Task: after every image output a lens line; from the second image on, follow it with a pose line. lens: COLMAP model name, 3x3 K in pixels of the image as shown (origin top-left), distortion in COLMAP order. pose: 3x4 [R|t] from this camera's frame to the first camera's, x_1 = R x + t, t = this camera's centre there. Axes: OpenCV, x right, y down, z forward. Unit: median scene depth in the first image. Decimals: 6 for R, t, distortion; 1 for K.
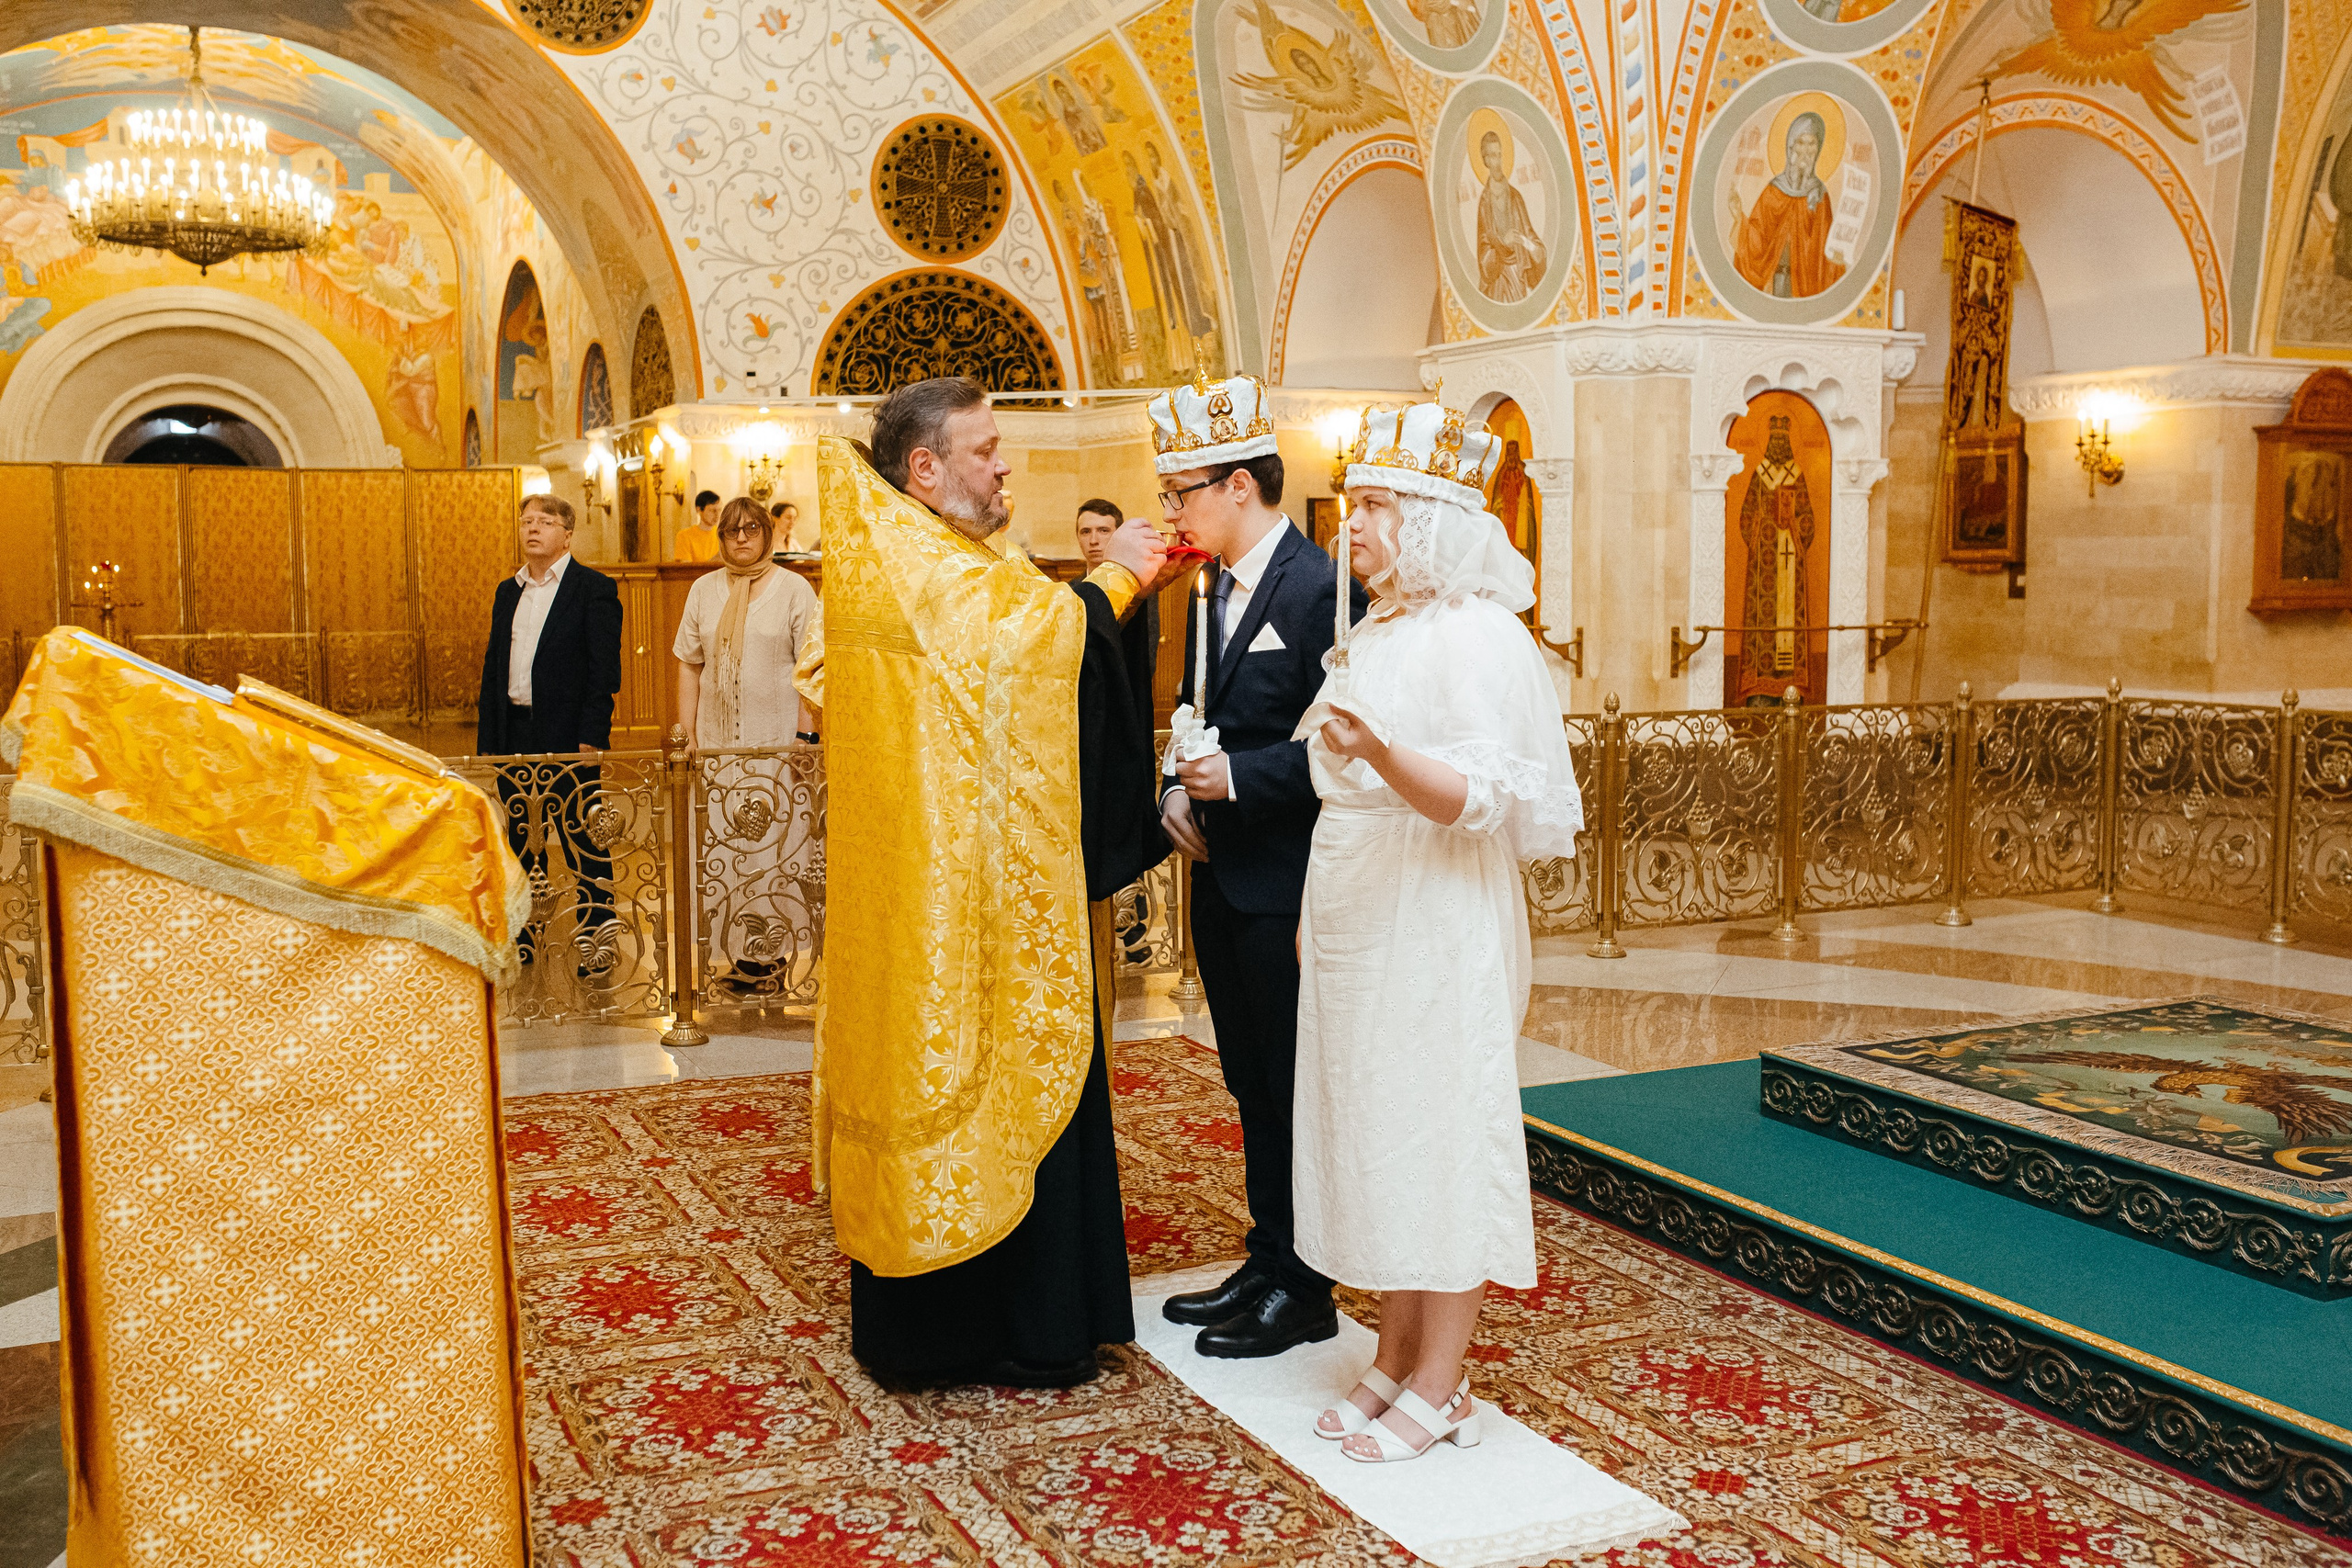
lens RADIAL K [[2229.5, 0, 1176.0], [0, 2229.5, 784.0], [0, 0, 1]] dist [-0.070895, 0.106780]
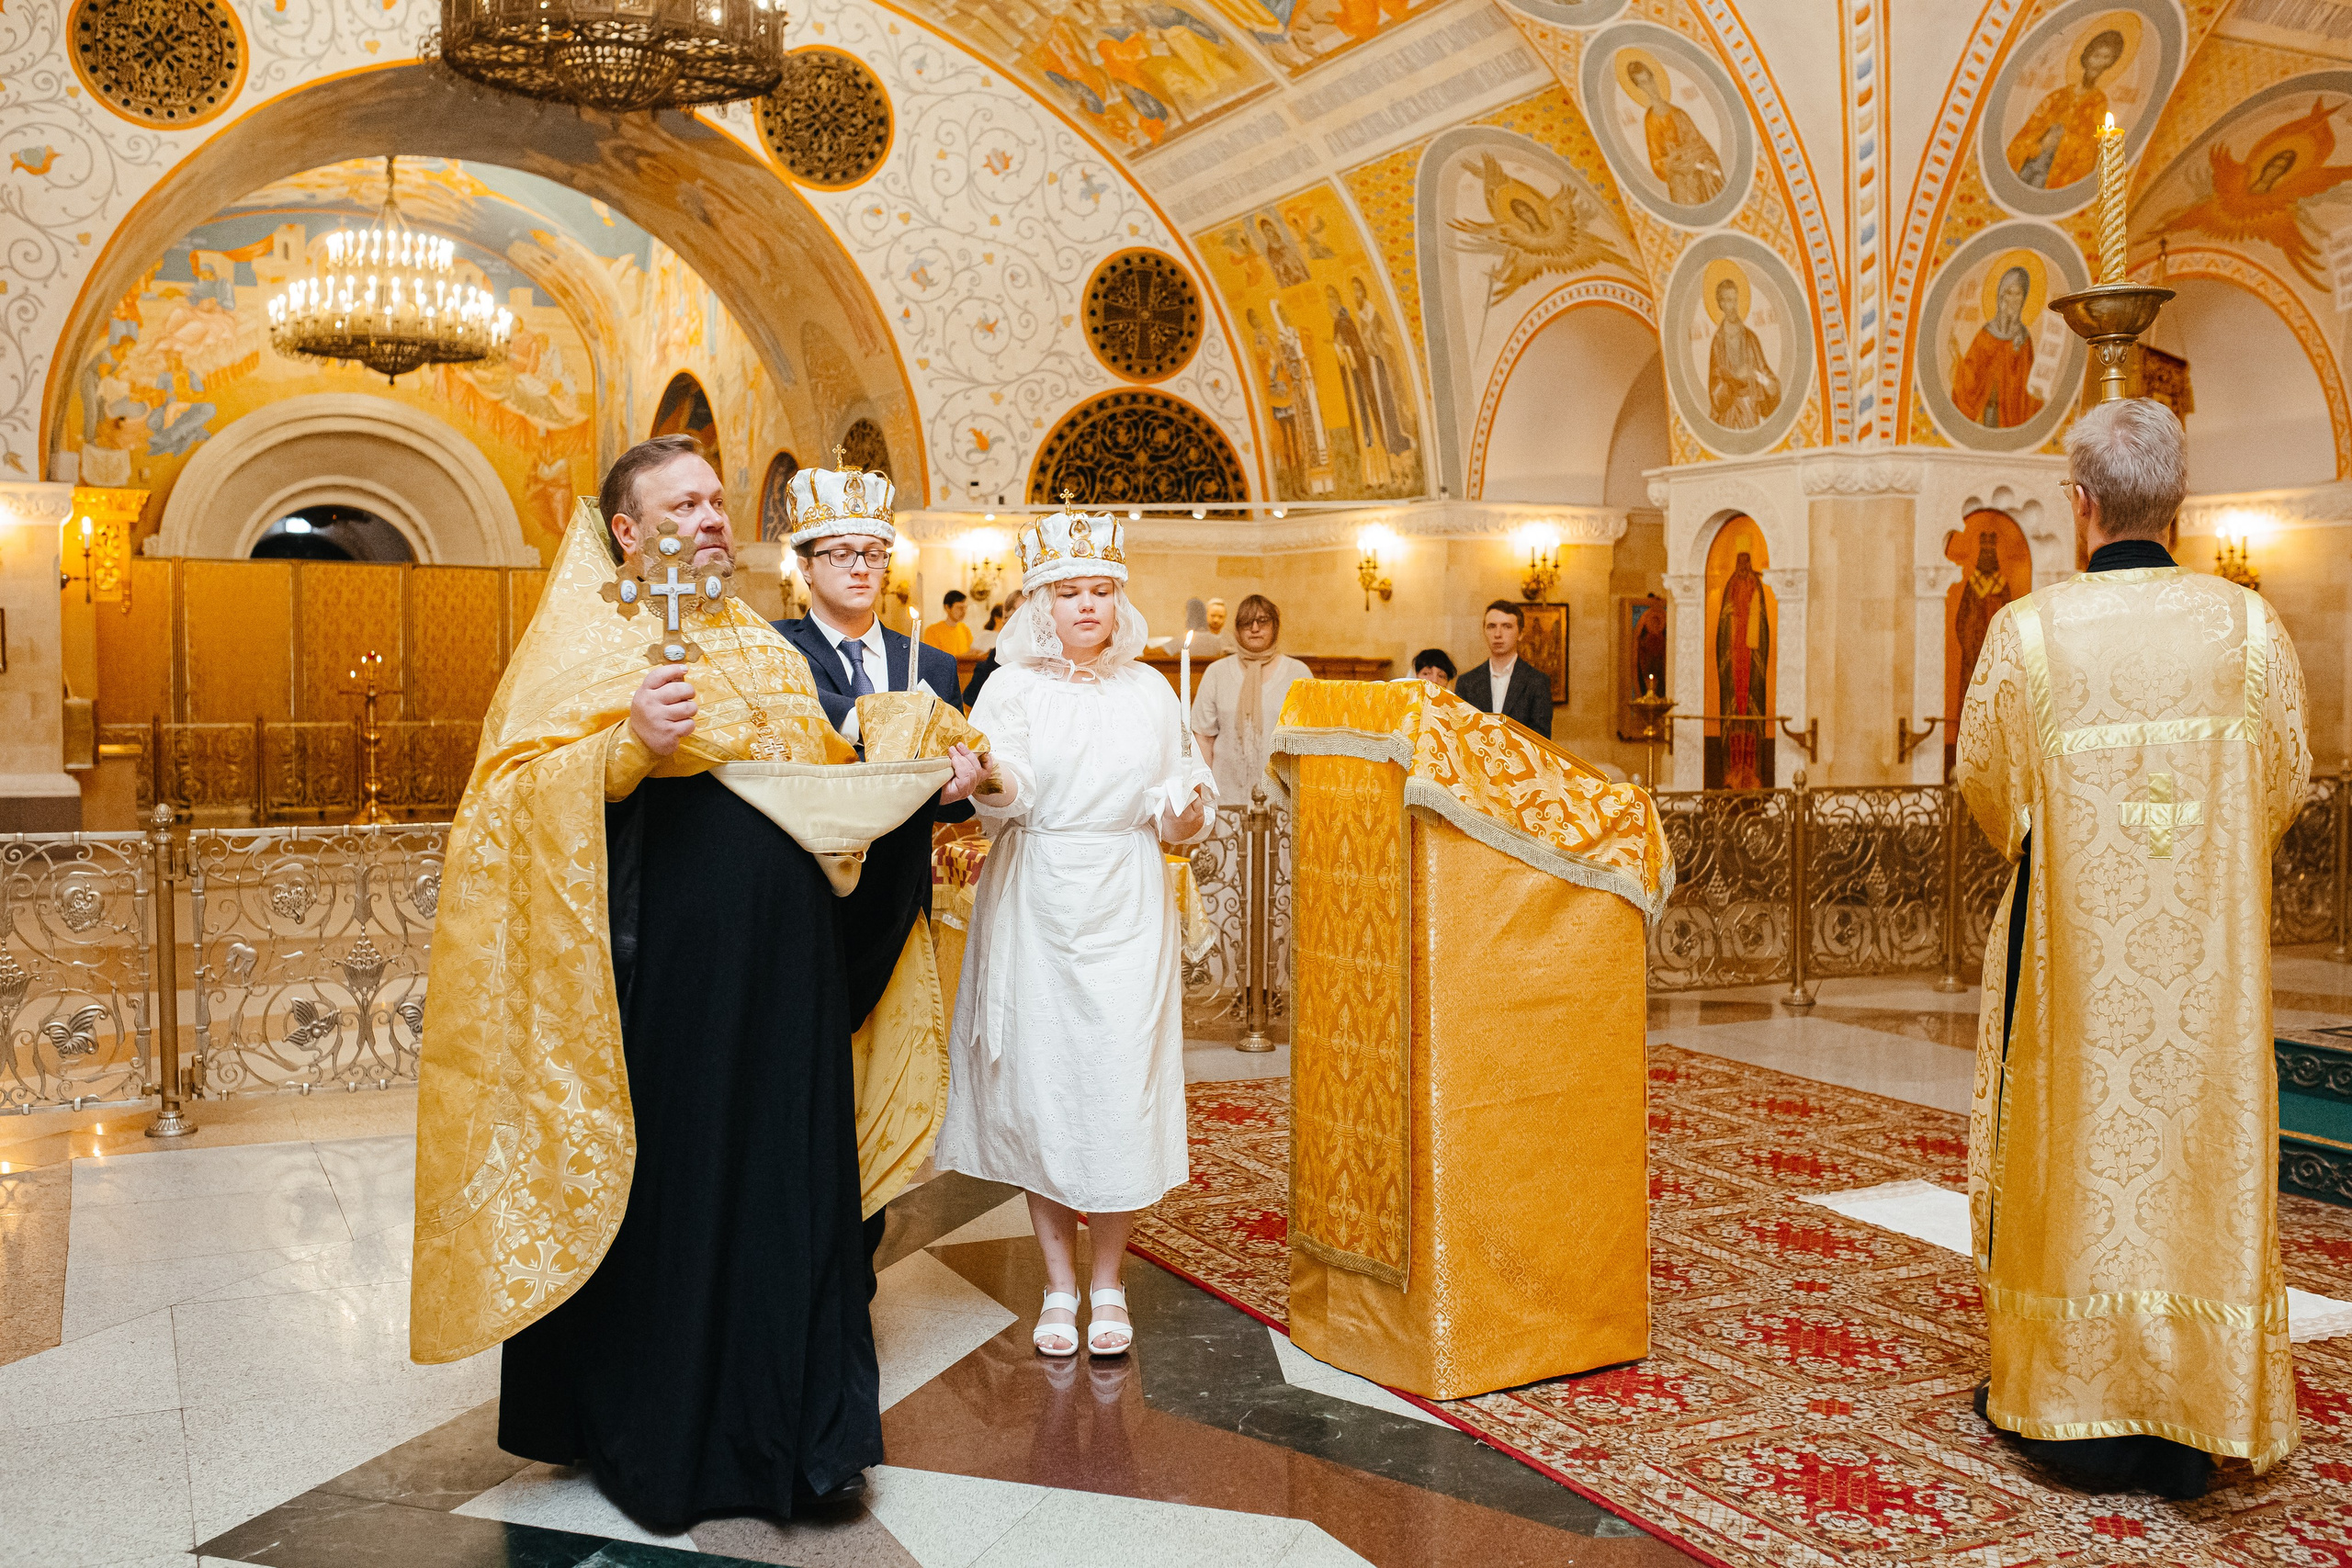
lens RADIAL K [[2231.2, 0, 1176.0], [0, 2231.2, 784.0], [0, 0, 1]] dist [-0.069017, 0.104531]
pose [[0.999845, 0.005745, 0.016651, -0.113385], [-0.004957, 0.998883, -0.046982, 0.012137], [-0.016902, 0.046892, 0.998757, -0.080524]]
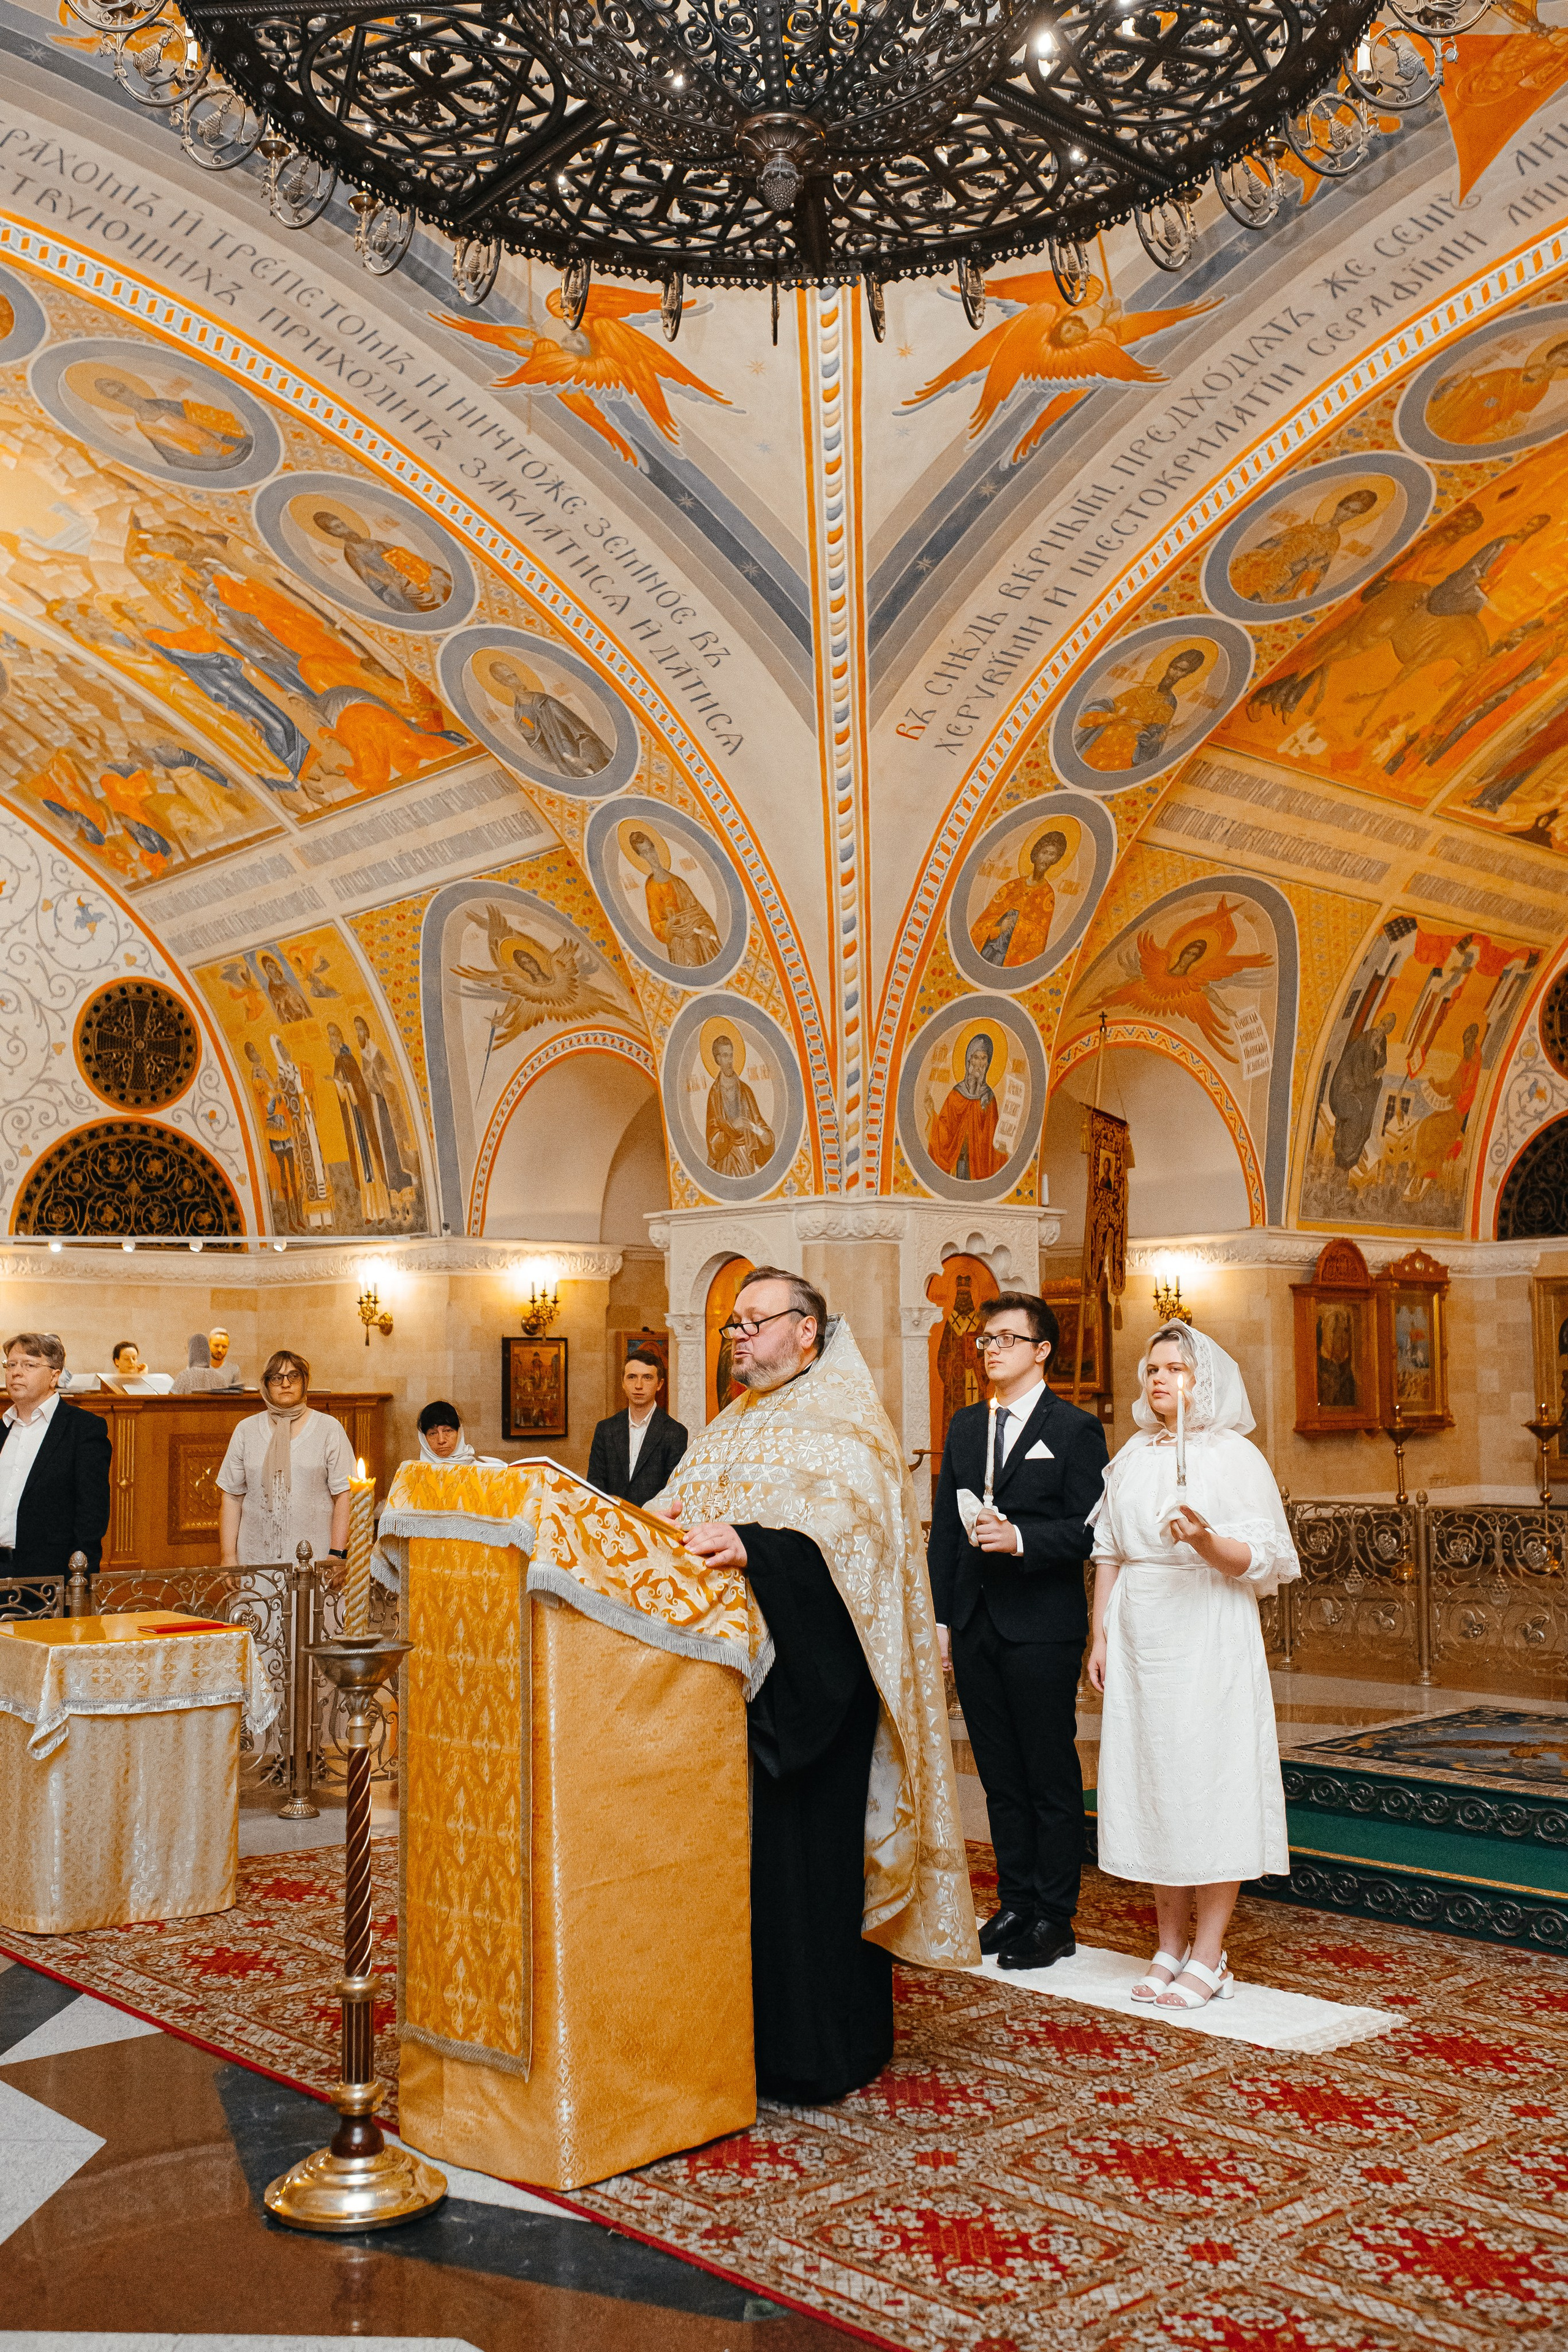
lens RADIAL K [[2231.4, 0, 778.2], [0, 2231.4, 1179.1], [0, 0, 1]] dist [-0.069017, 0.104531]
pose [[0.955433, 0.026347, 0.294029, -0.131957], [0.030423, 0.981918, -0.186844, 0.005192], [-0.293635, 0.187462, 0.937356, -0.089247]]
